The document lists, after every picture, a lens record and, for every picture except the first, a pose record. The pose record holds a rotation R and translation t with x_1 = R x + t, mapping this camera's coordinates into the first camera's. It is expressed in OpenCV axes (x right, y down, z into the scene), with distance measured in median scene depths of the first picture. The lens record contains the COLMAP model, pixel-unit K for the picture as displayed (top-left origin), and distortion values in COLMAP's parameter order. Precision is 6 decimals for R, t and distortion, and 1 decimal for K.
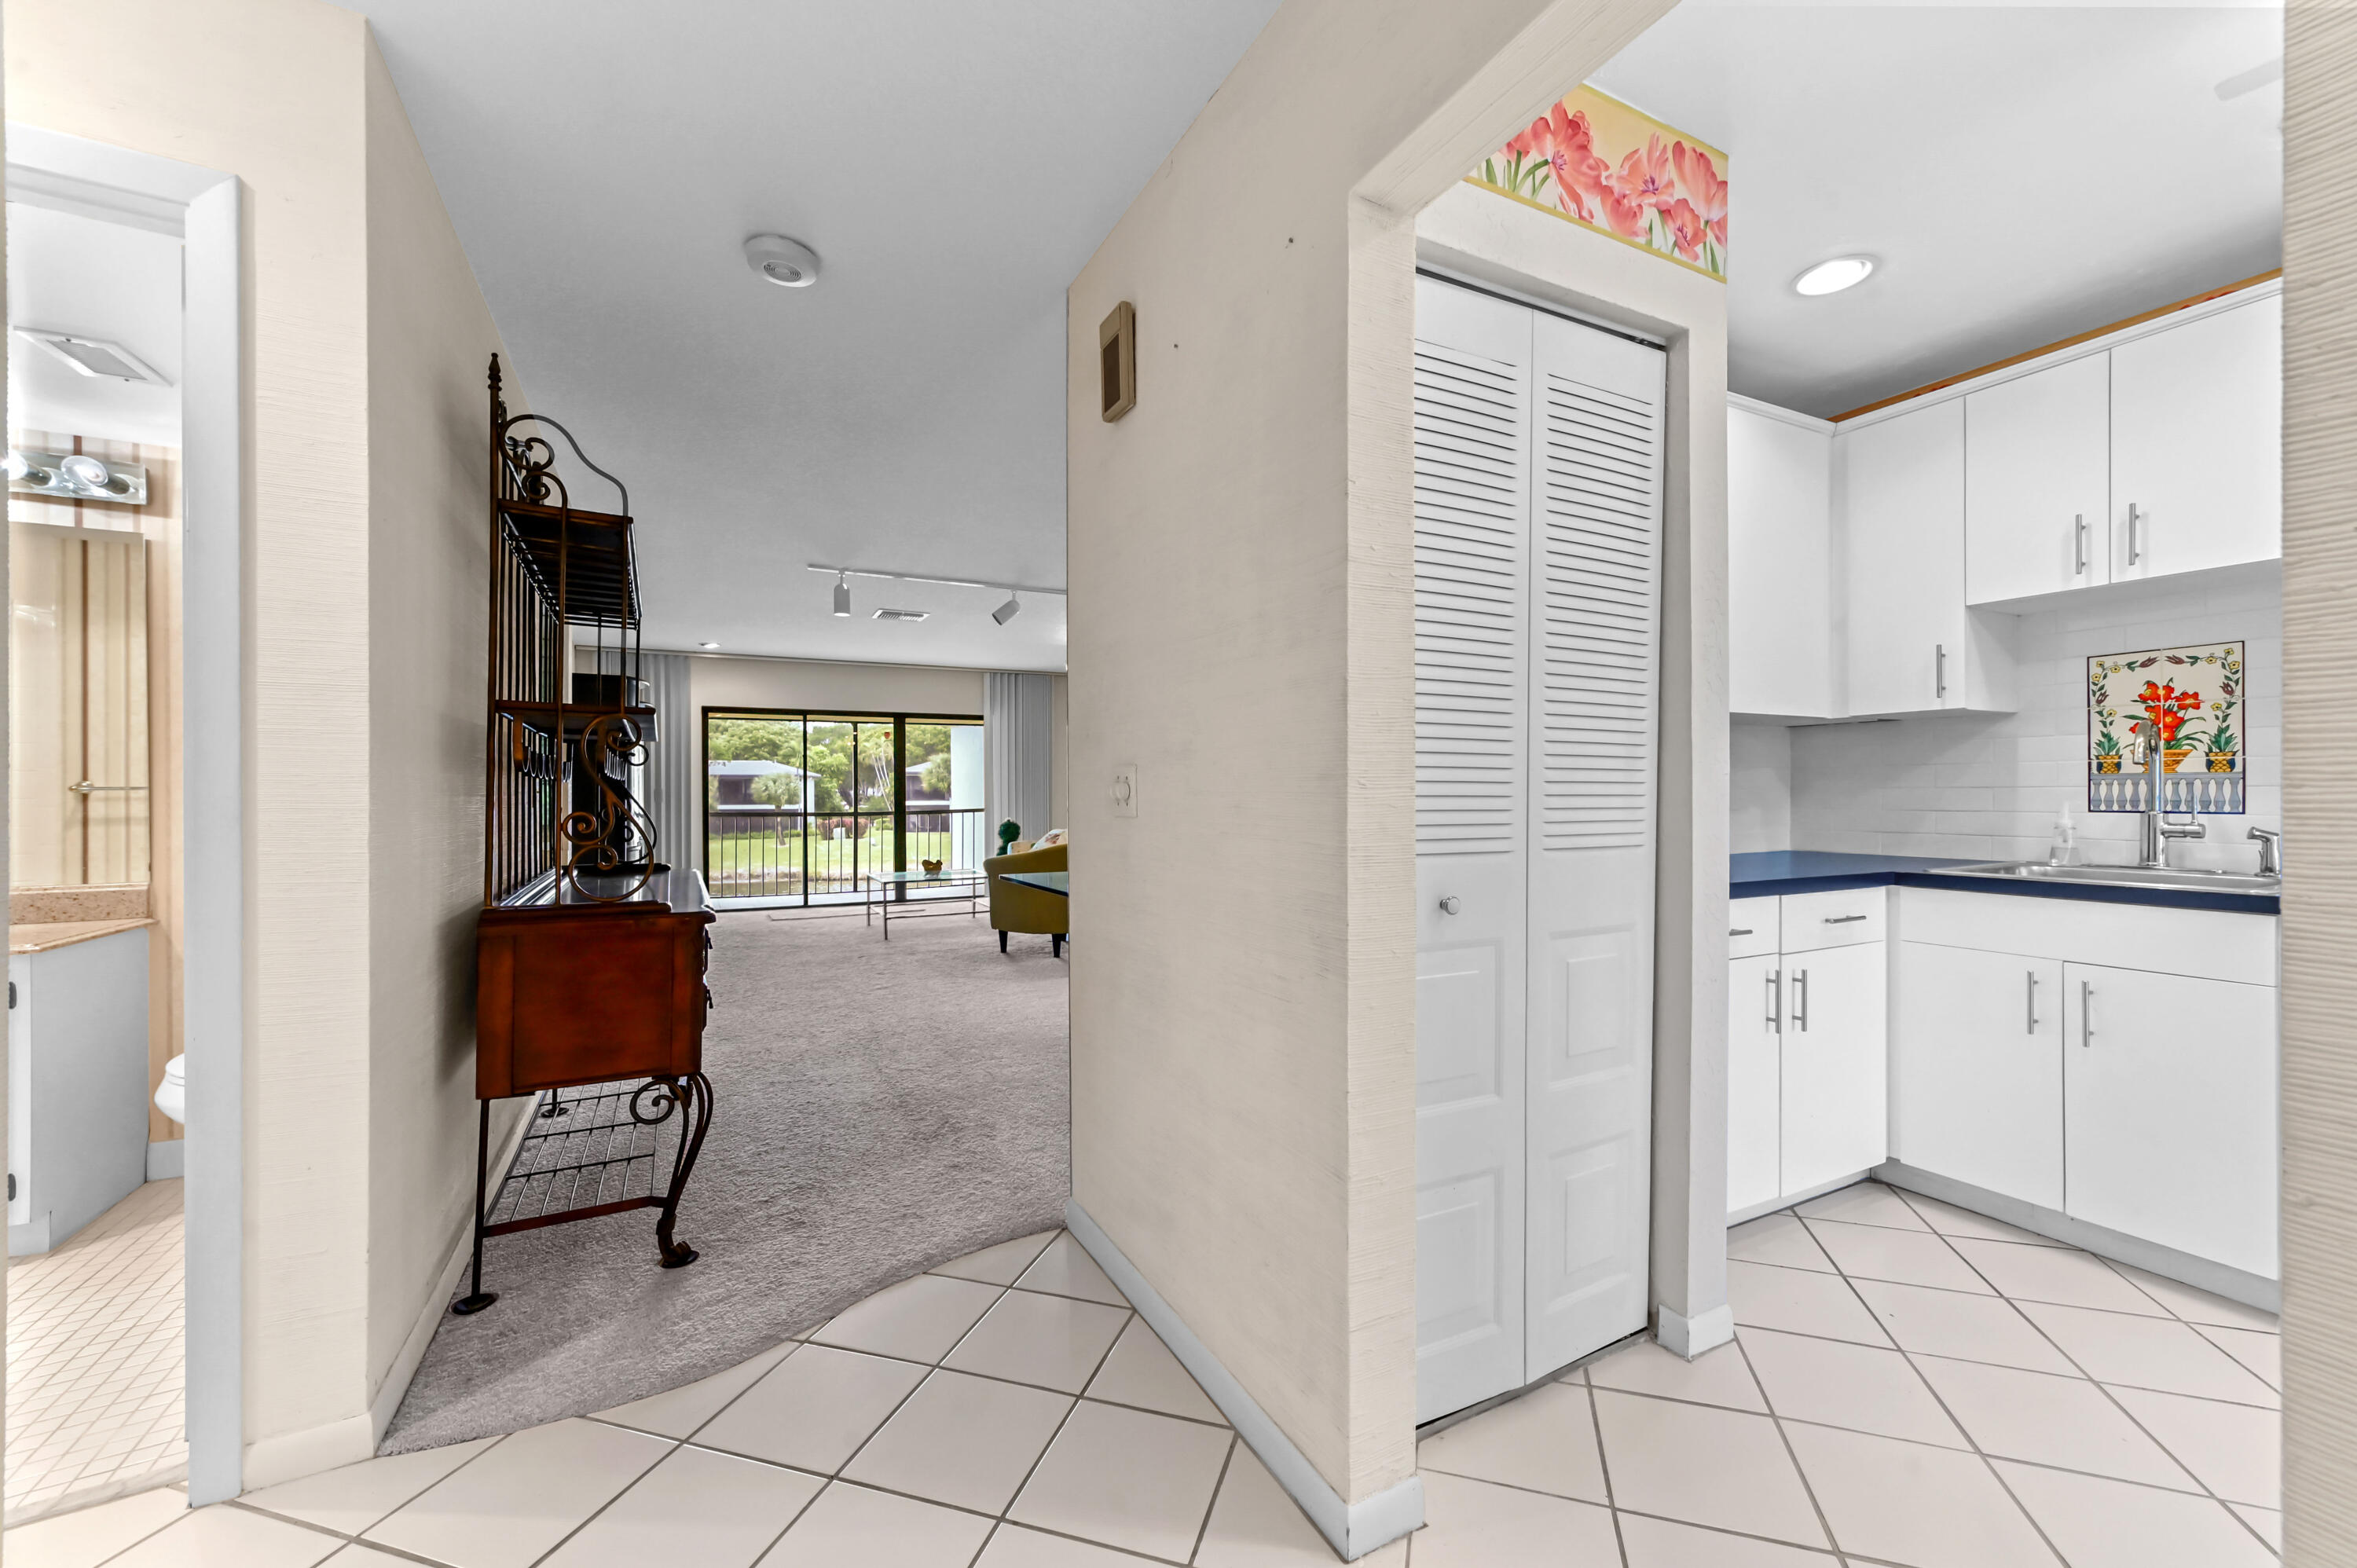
lens RADIAL K [[914.1, 0, 1191.1], [0, 914.1, 791.7], [0, 0, 1]] dist [0.018126, -0.000036]
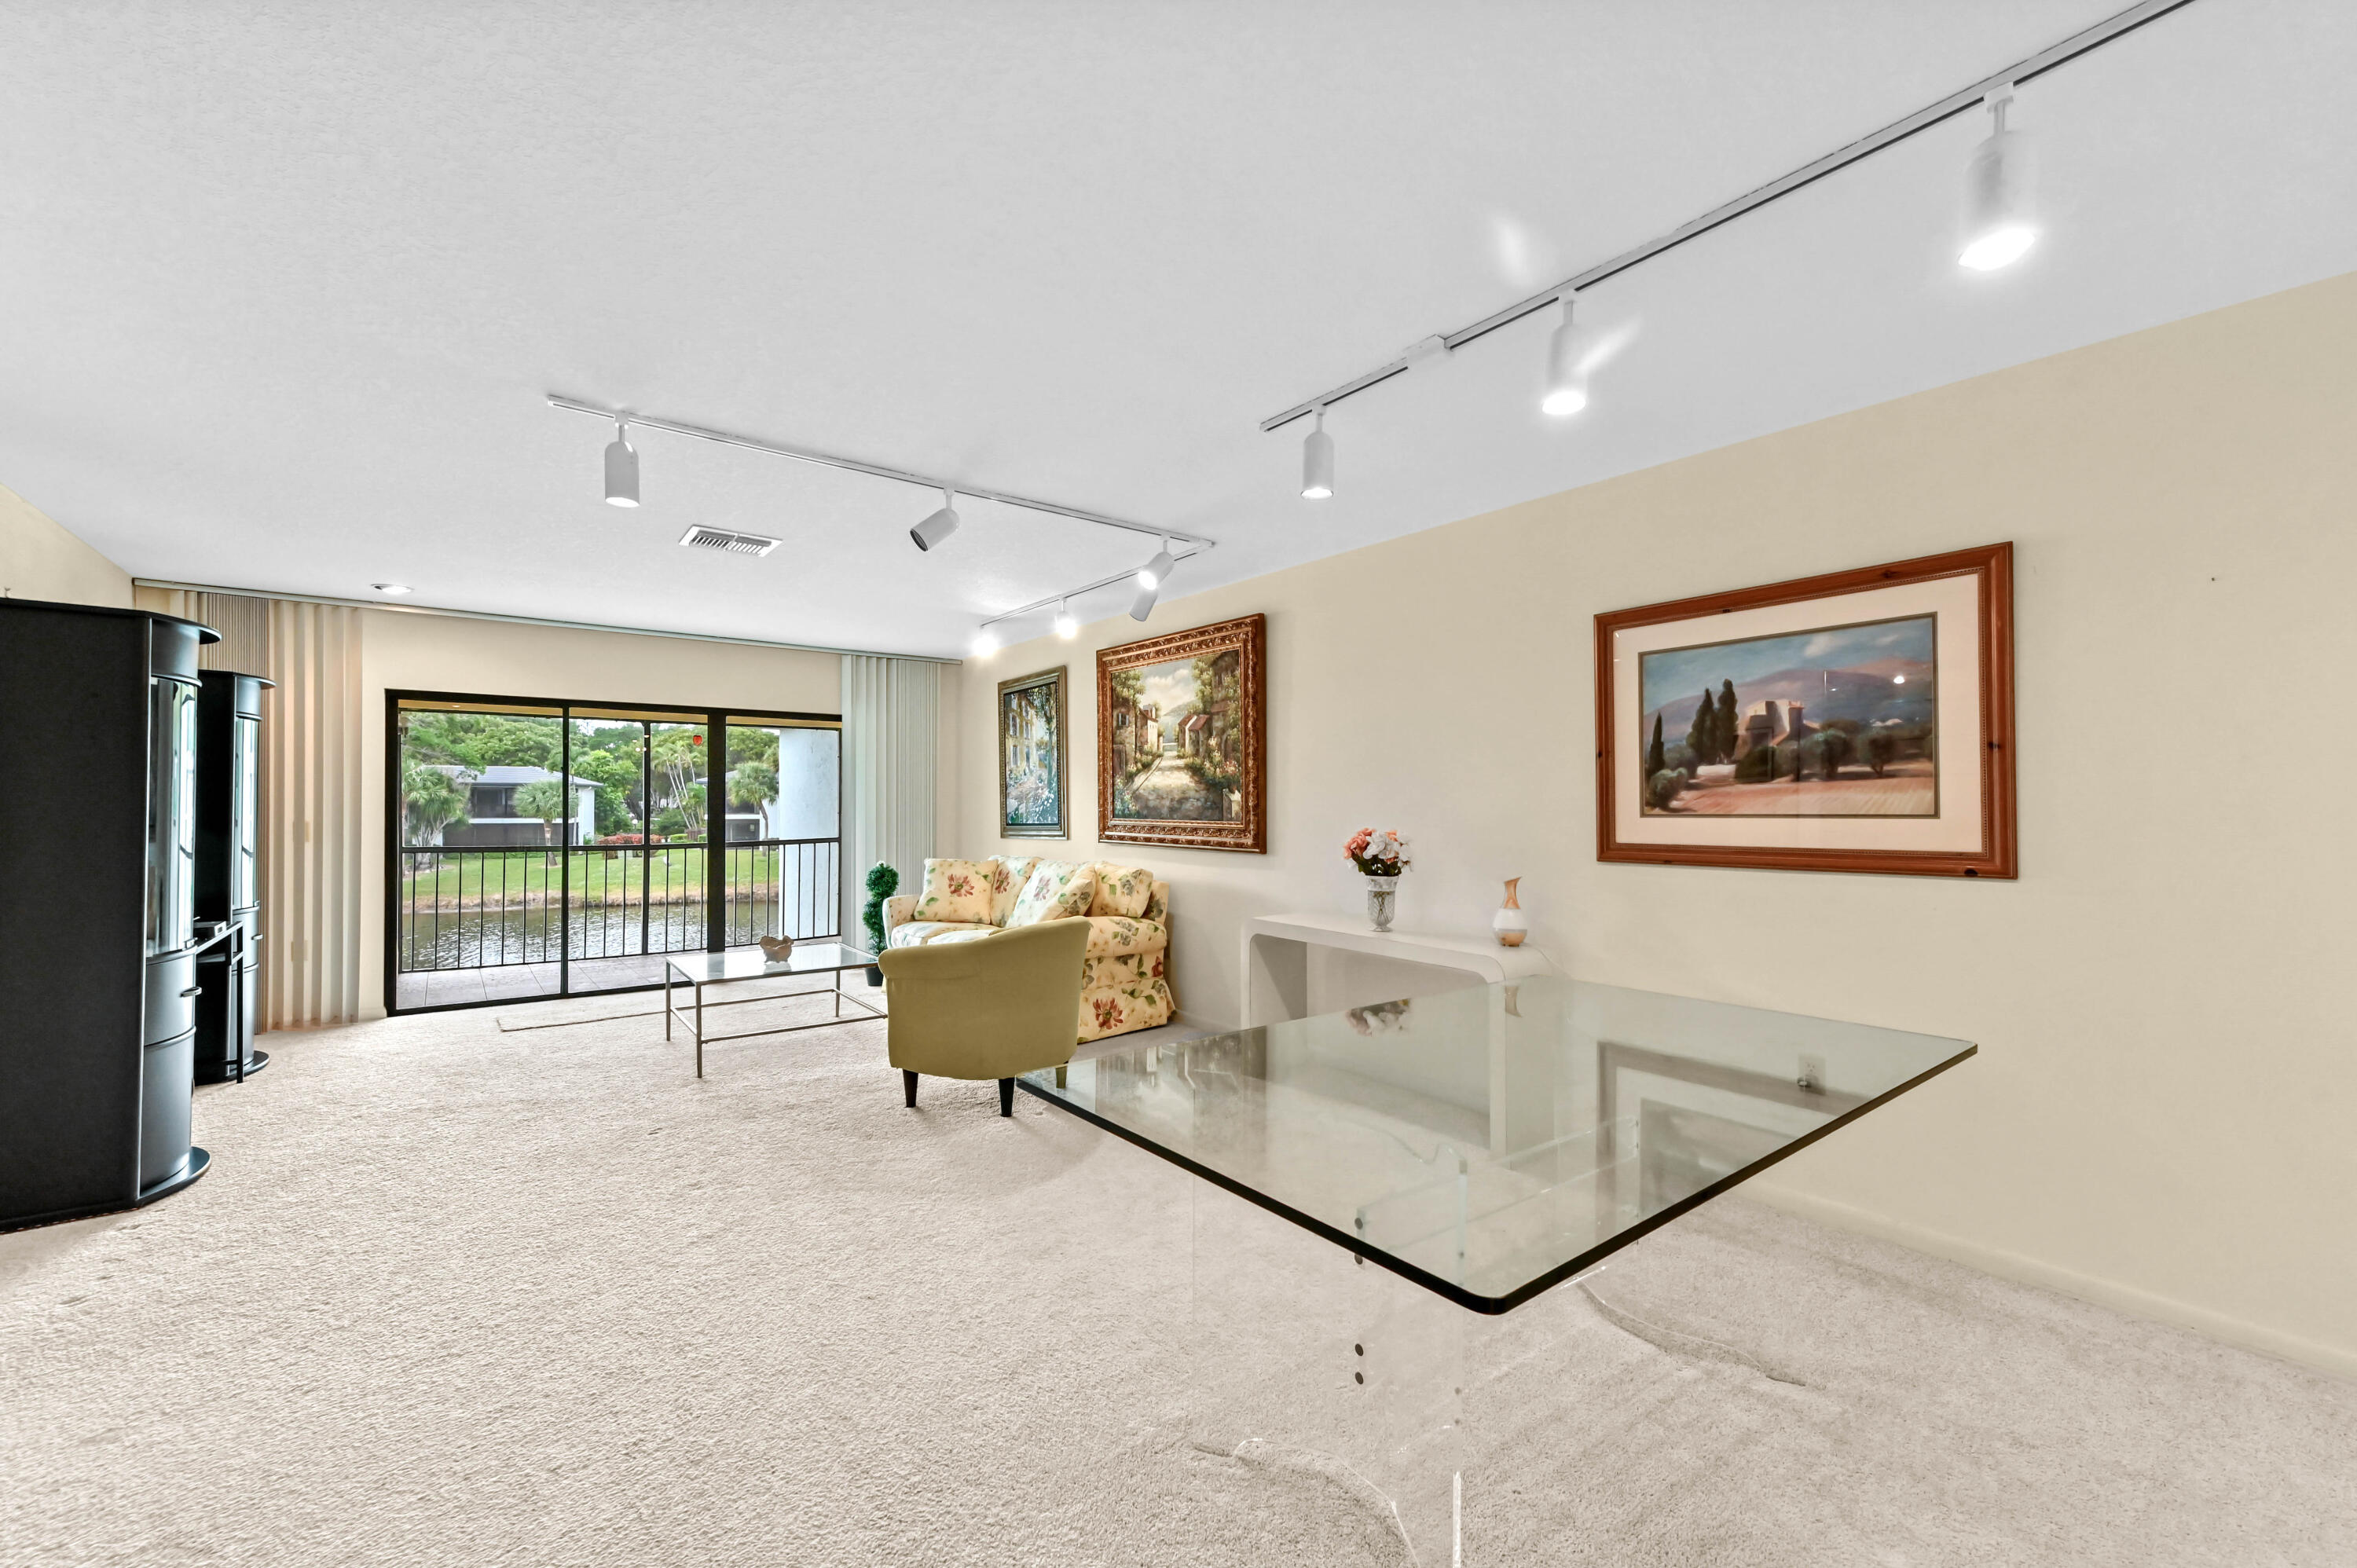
lens RADIAL K [[949.0, 0, 1182.2], [0, 949.0, 807.0], [0, 0, 1]] dist [0.012978, -0.000025]
pose [[0.986975, 0.007233, 0.160709, -0.084231], [-0.007566, 0.999970, 0.001456, -0.014857], [-0.160693, -0.002653, 0.987001, 0.228110]]
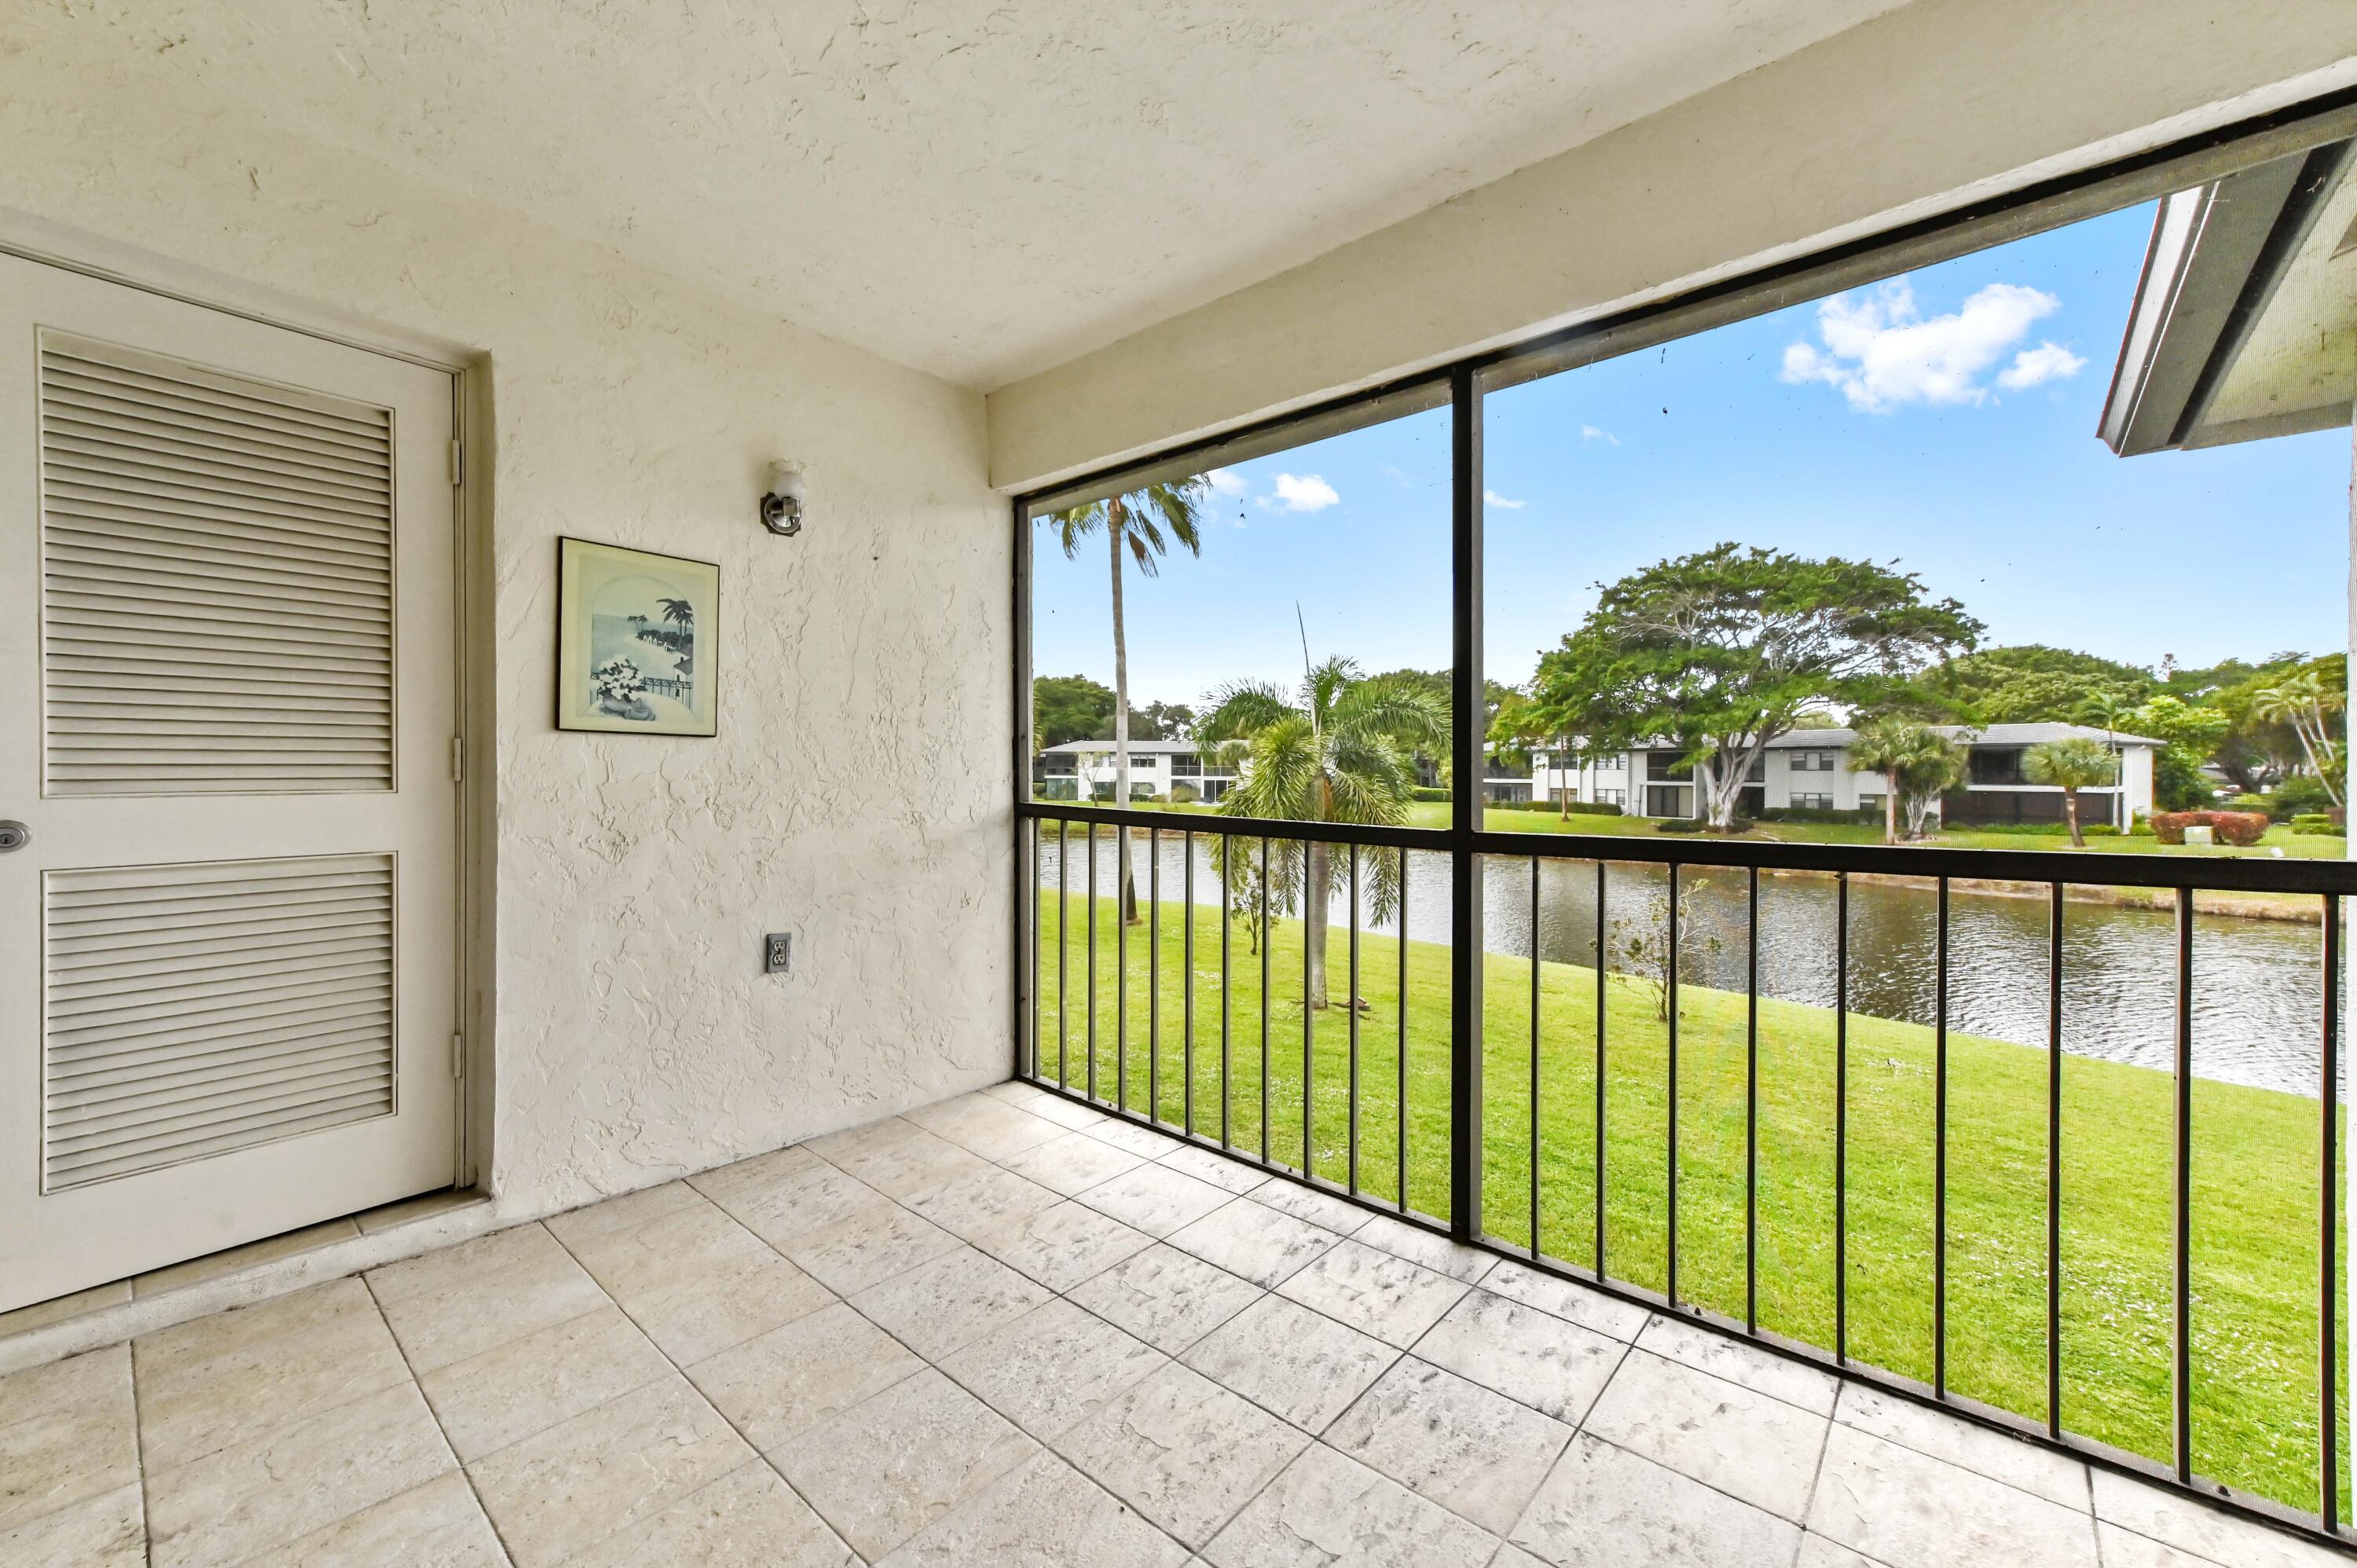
lens RADIAL K [[934.9, 0, 1180.7], [0, 934.9, 767.6], [0, 0, 1]] dist [0.011684, 0.000049]
pose [[0.352118, 0.005628, -0.935939, -0.252321], [-0.005947, 0.999975, 0.003776, 0.011476], [0.935937, 0.004237, 0.352142, 1.065911]]
